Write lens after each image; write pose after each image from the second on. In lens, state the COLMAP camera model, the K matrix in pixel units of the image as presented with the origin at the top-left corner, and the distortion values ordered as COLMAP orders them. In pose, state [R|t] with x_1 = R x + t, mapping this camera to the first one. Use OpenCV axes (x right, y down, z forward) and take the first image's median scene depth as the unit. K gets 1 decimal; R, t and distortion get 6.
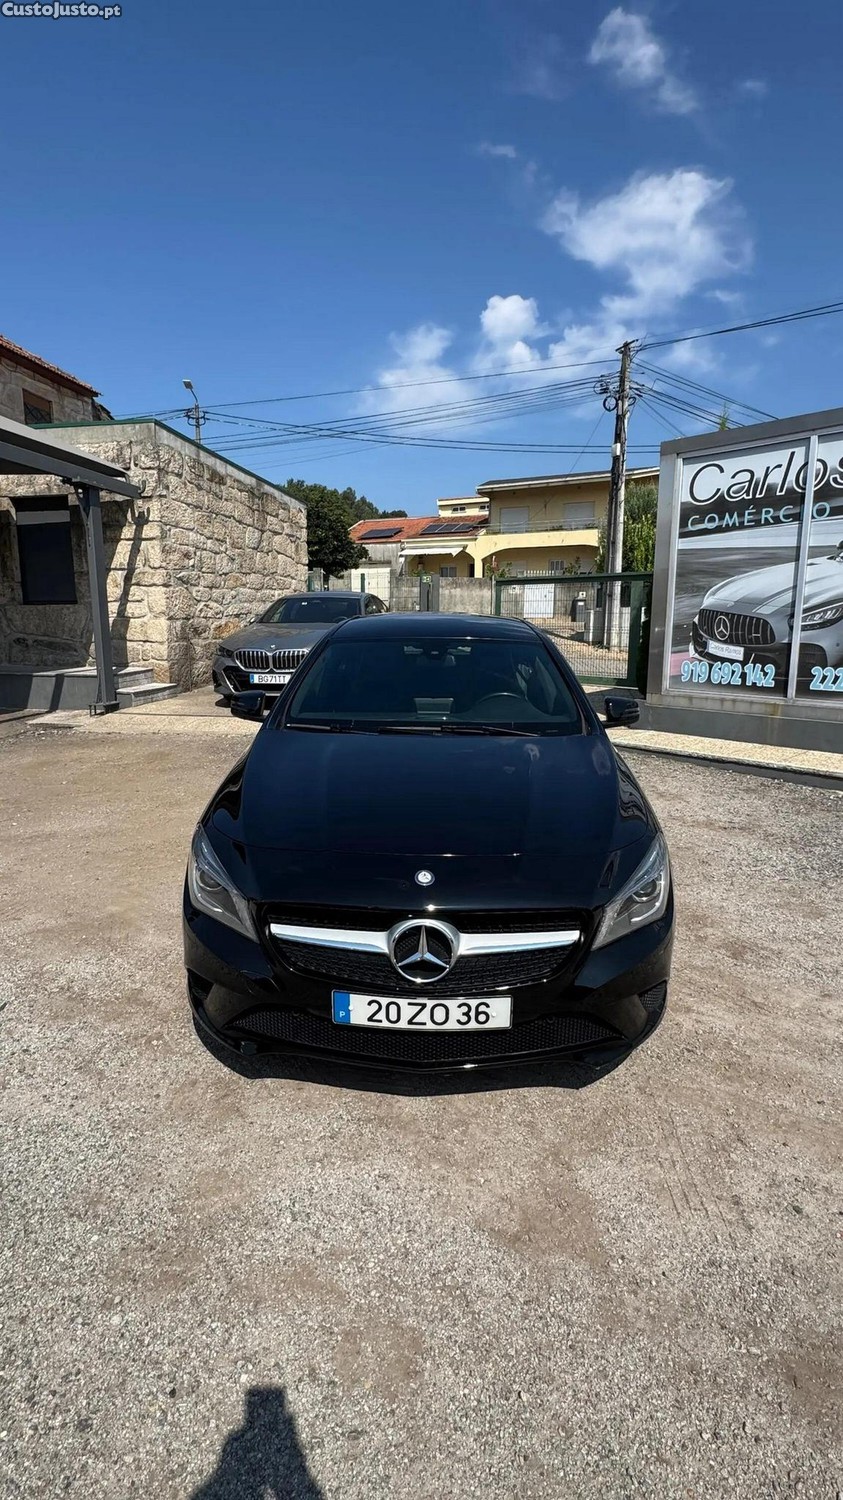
lens RADIAL K [[737.0, 0, 418.0], [0, 737.0, 747.0], [0, 0, 1]] dist [-0.000142, 0.000226]
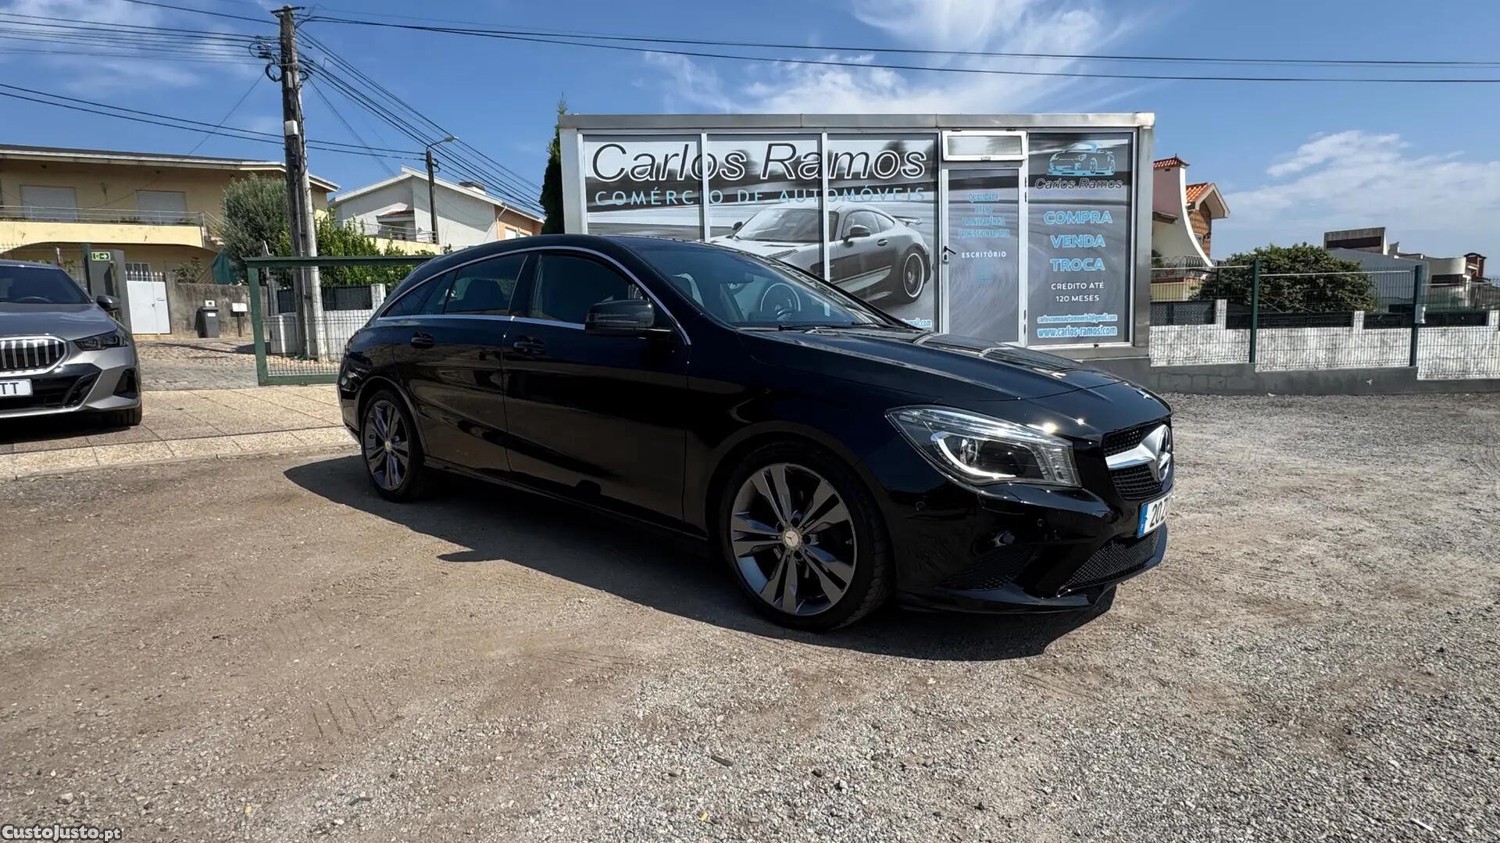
lens RADIAL K [[771.4, 0, 744.3], [0, 771.4, 422.8], [0, 0, 1]] dist [-0.002470, 0.000848]
pose [[0.602450, -0.107937, 0.790825, -0.403774], [0.164932, 0.986264, 0.008966, 0.031127], [-0.780930, 0.125031, 0.611977, 0.223822]]
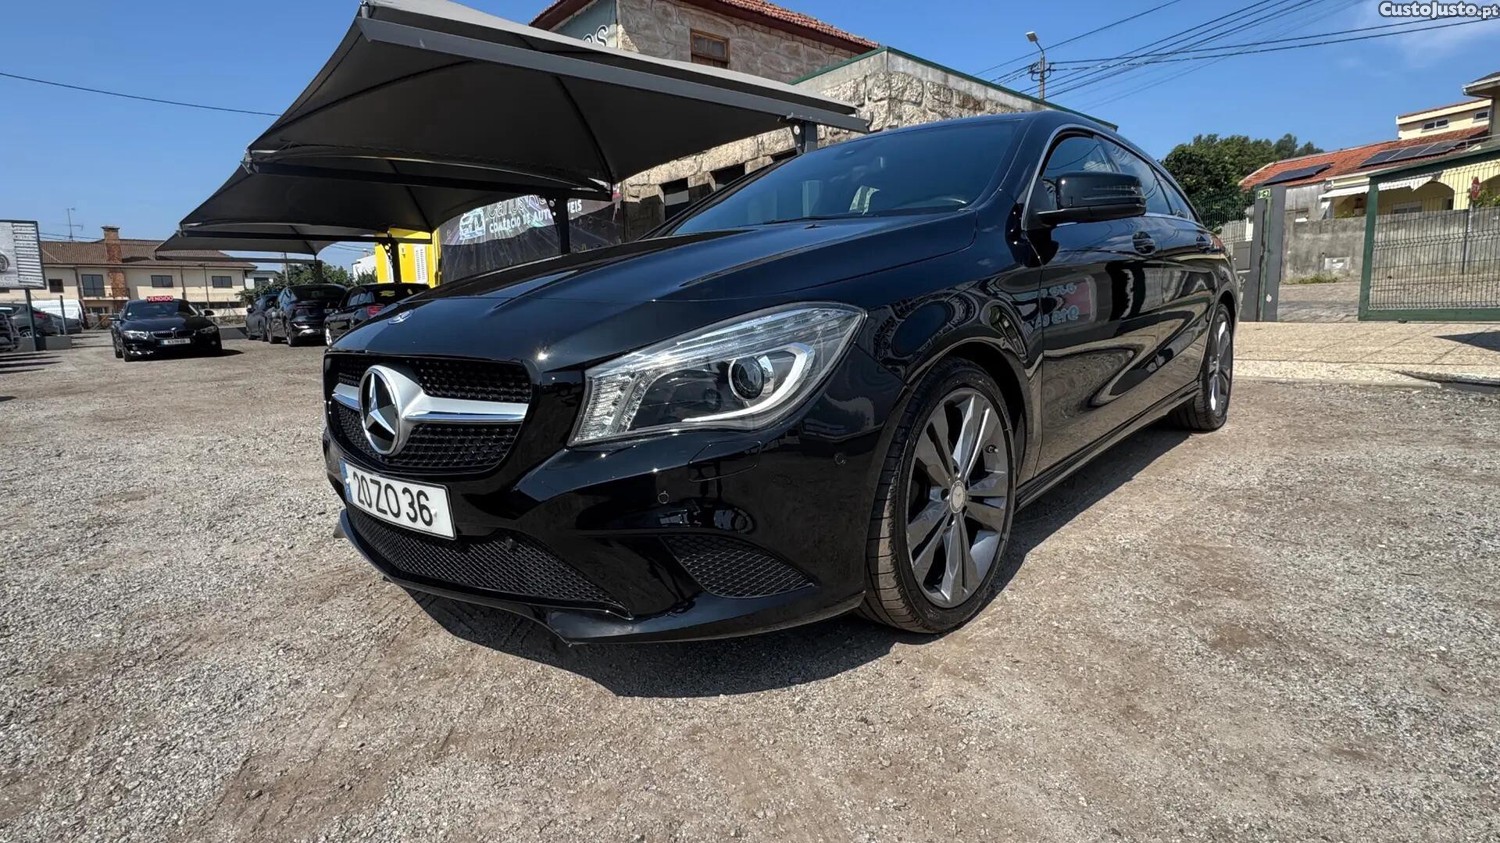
lens RADIAL K [[771.4, 0, 744.3], [0, 771.4, 422.8], [0, 0, 1]] dist [-0.002470, 0.000848]
pose [[0.763690, 0.063057, -0.642496, 0.232535], [-0.082314, 0.996606, -0.000030, 0.076056], [0.640314, 0.052909, 0.766289, 0.187398]]
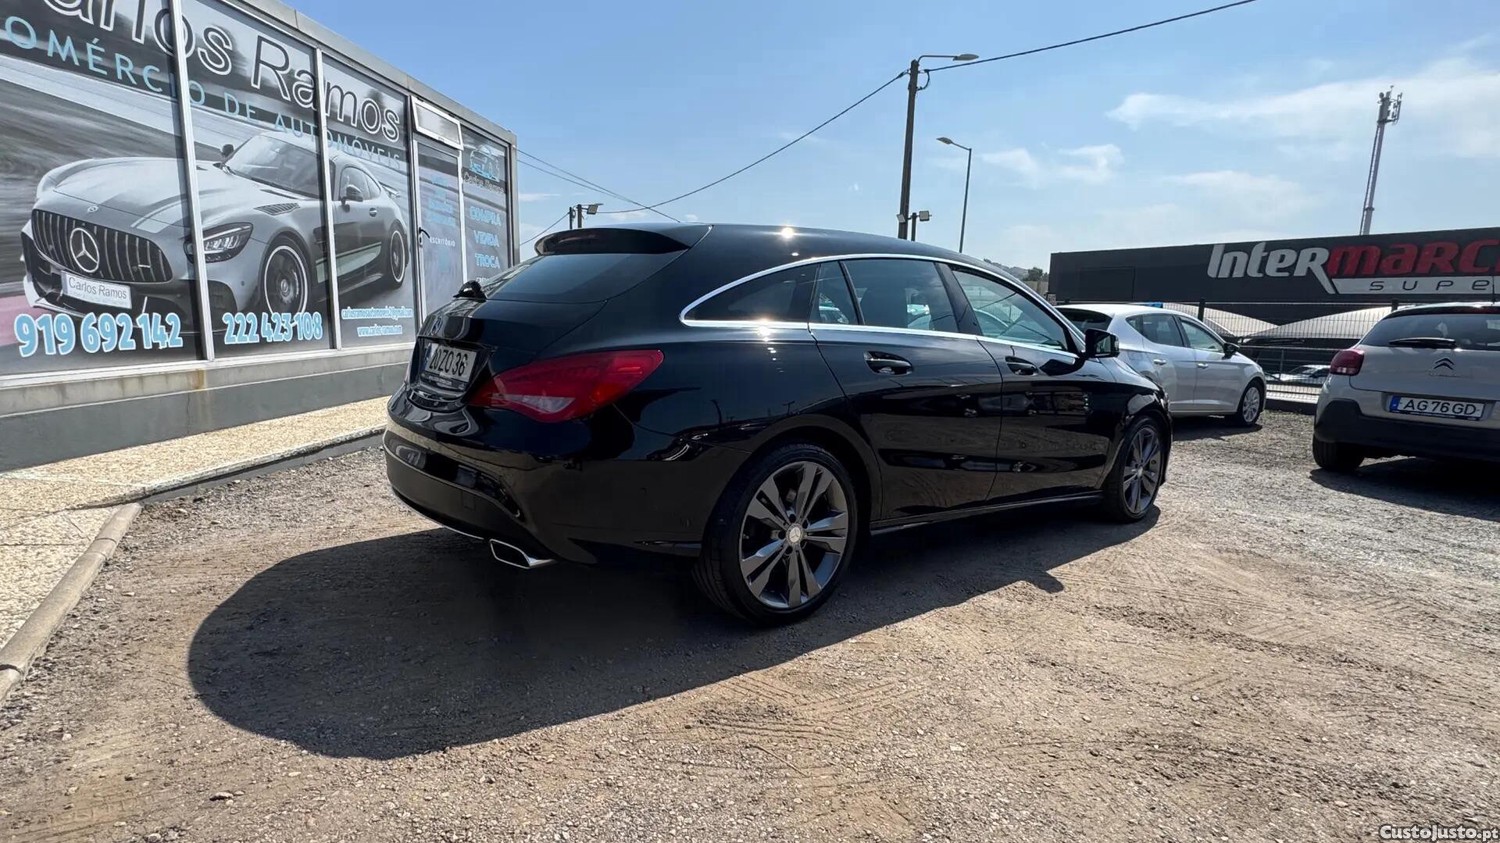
lens RADIAL K [[731.5, 0, 750.0], [0, 731.5, 421.5], [0, 0, 1]] dist [-0.001689, 0.000995]
pose [[-0.669346, -0.134846, 0.730612, -0.333546], [0.097288, 0.959015, 0.266131, -0.137068], [-0.736554, 0.249214, -0.628793, 1.015542]]
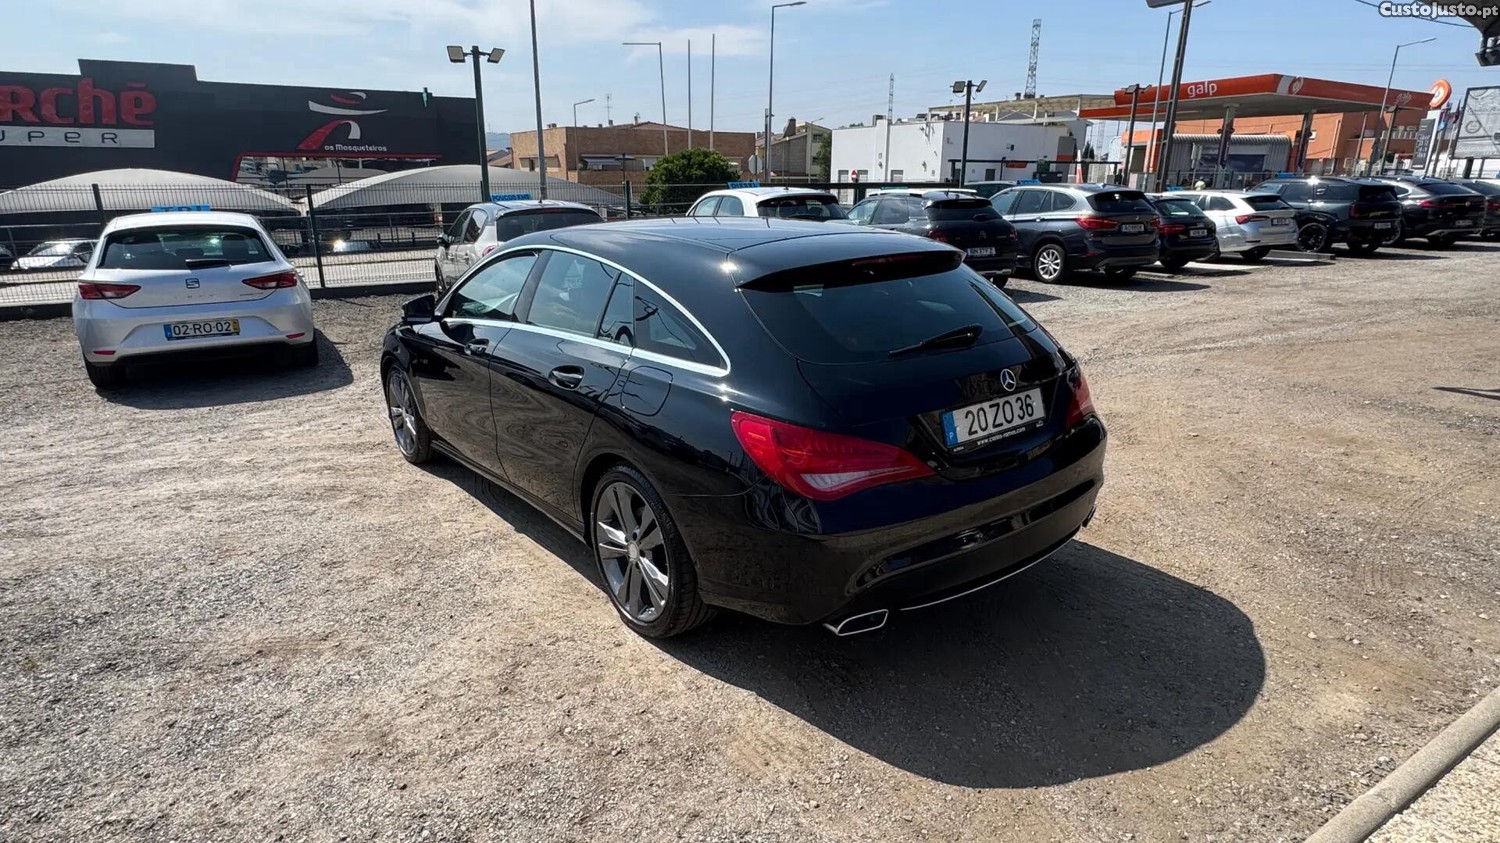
lens RADIAL K [[820.8, 0, 747.6], [0, 820.8, 421.4], [0, 0, 1]] dist [-0.001115, -0.000036]
pose [[-0.742647, 0.185287, -0.643541, 0.343699], [-0.124037, 0.906278, 0.404073, -0.217139], [0.658096, 0.379907, -0.650062, 1.060943]]
